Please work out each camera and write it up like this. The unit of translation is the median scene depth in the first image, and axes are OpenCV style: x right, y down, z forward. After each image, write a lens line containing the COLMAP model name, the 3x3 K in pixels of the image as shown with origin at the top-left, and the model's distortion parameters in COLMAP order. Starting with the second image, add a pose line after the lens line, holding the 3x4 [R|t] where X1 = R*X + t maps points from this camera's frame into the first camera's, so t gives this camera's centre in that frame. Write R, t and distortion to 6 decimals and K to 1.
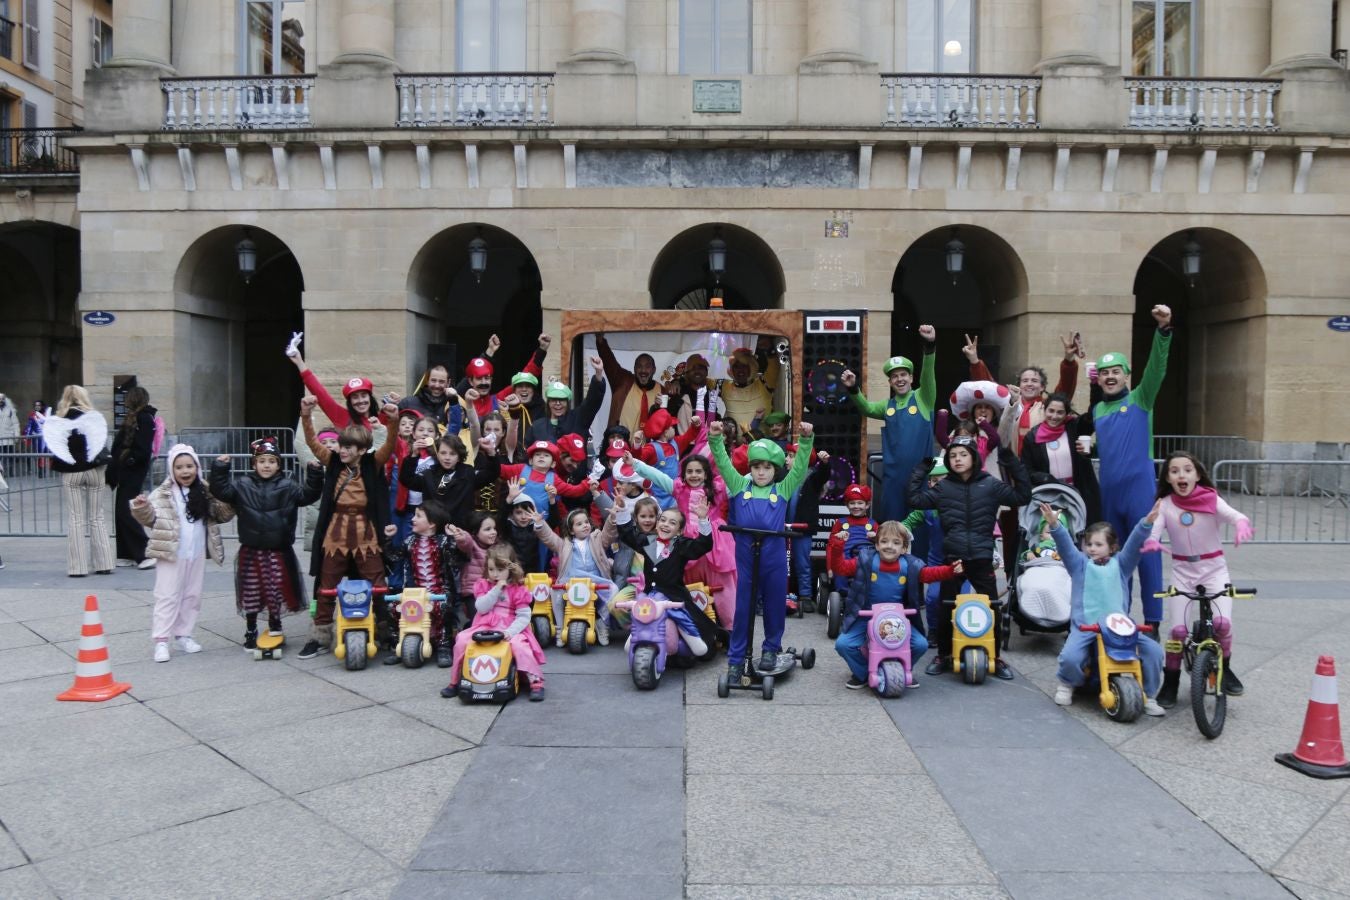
lens RADIAL K [[1053.3, 0, 675.0], [0, 1053.3, 450.0], [0, 0, 1]] dist [-0.087280, 0.047781]
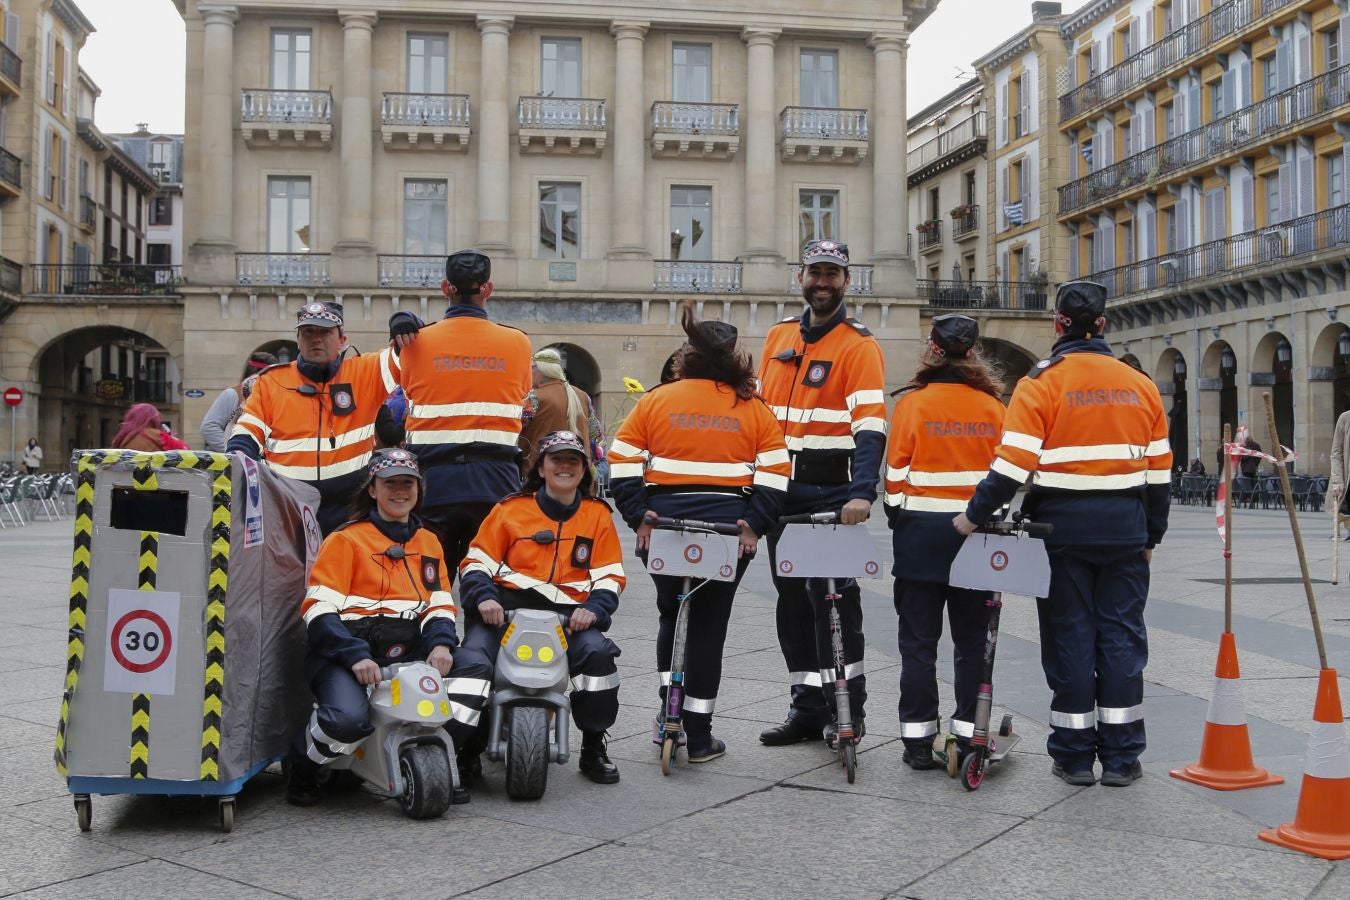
lens RADIAL K [[1448.8, 0, 675.0], [0, 1448.8, 450.0], [0, 0, 1]] dist [-0.132925, 0.085148]
pose [[0.984175, -0.003197, 0.177173, -0.210517], [0.012443, 0.998616, -0.051097, 0.093793], [-0.176765, 0.052492, 0.982852, -1.450602]]
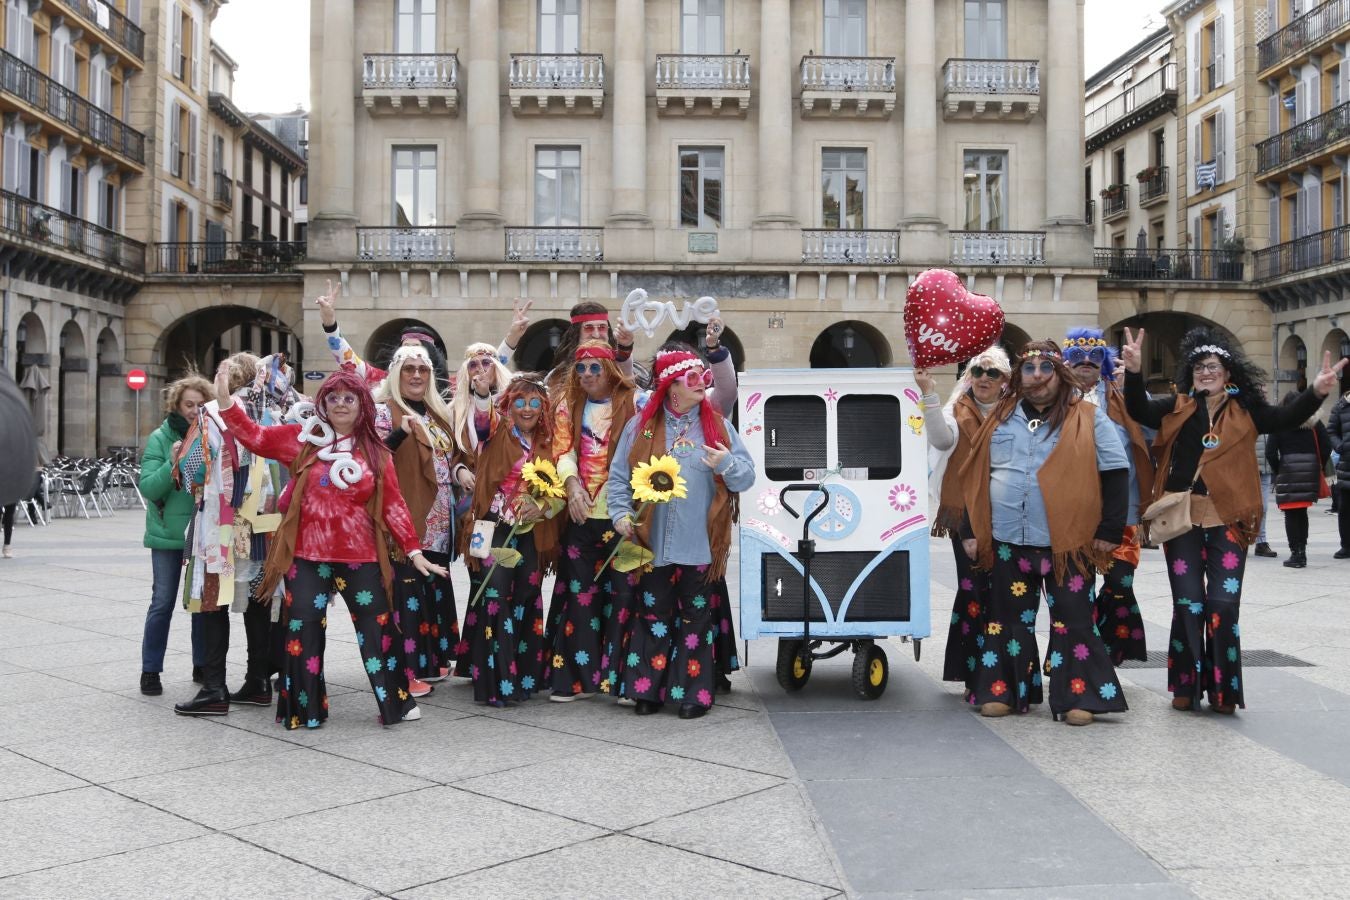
lens RADIAL K [[1448.8, 0, 675.0], [0, 1448.8, 450.0], [0, 0, 1]] dist [-0.132925, 0.085148]
pose [[0.998981, -0.002306, 0.045083, -0.108154], [0.004017, 0.999274, -0.037893, 0.074383], [-0.044963, 0.038035, 0.998264, -1.270159]]
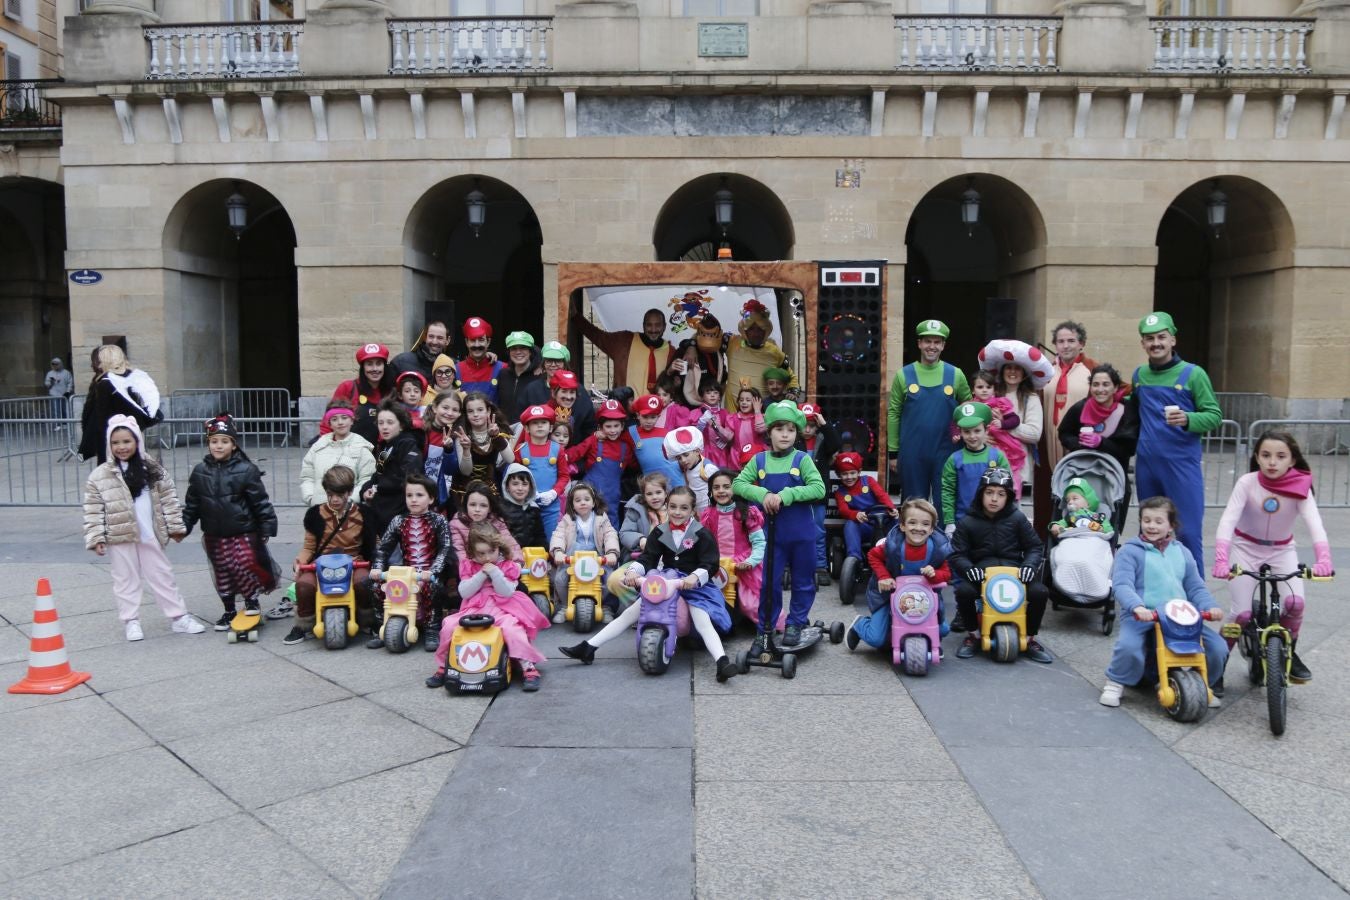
lens RADIAL K [[1053.3, 0, 675.0], [0, 1053.3, 450.0], [0, 0, 1]] dist [-0.087280, 0.047781]
pose [[0.999971, -0.004735, -0.005925, 0.000066], [0.004976, 0.999132, 0.041369, -0.002430], [0.005724, -0.041397, 0.999126, 0.030195]]
